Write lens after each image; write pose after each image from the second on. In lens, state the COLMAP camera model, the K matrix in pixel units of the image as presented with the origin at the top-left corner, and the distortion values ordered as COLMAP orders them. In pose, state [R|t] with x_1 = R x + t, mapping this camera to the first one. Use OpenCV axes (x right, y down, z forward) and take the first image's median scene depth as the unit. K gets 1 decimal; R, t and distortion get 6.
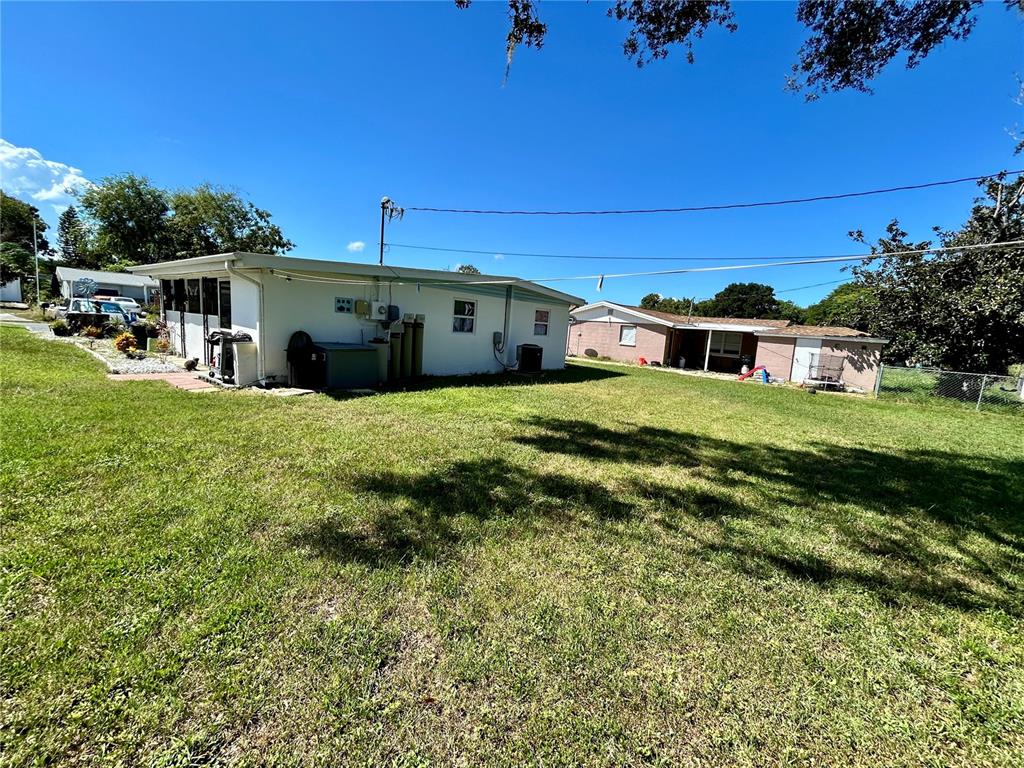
lens RADIAL K [[415.2, 0, 512.0], [0, 415.2, 384.0], [0, 0, 1]] dist [-0.000602, 0.000326]
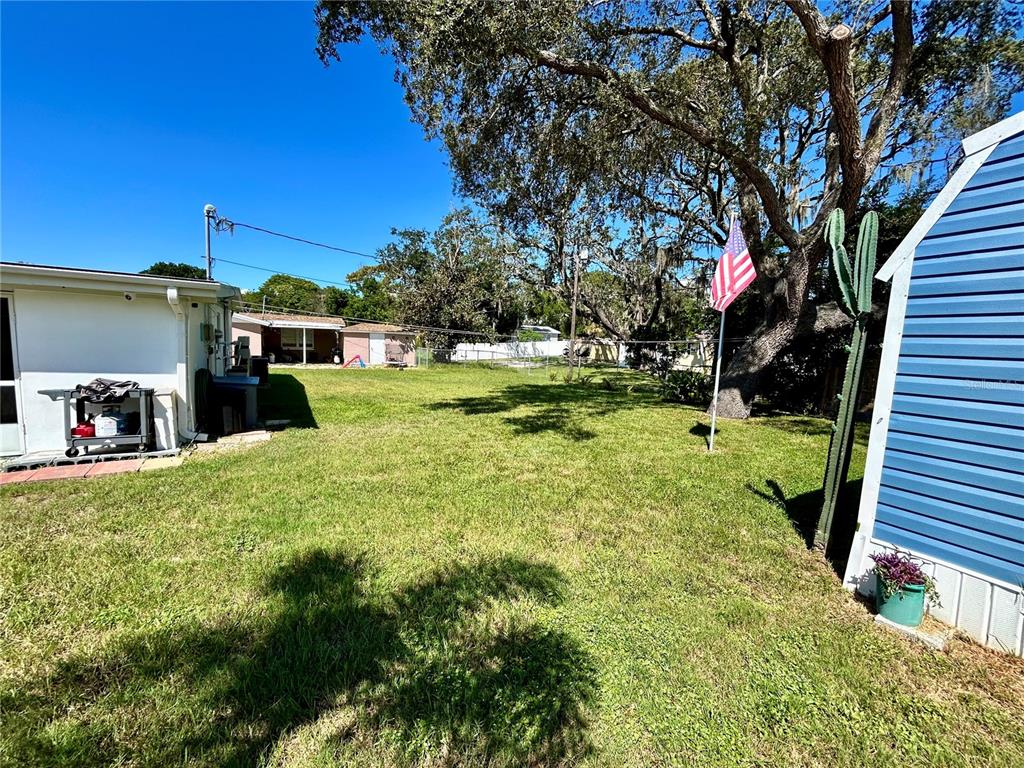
lens RADIAL K [[415.2, 0, 512.0], [0, 415.2, 384.0], [0, 0, 1]] dist [-0.000602, 0.000326]
pose [[0.362163, -0.149821, 0.919996, -0.464168], [0.112871, 0.986784, 0.116265, -0.052437], [-0.925256, 0.061734, 0.374287, 0.049349]]
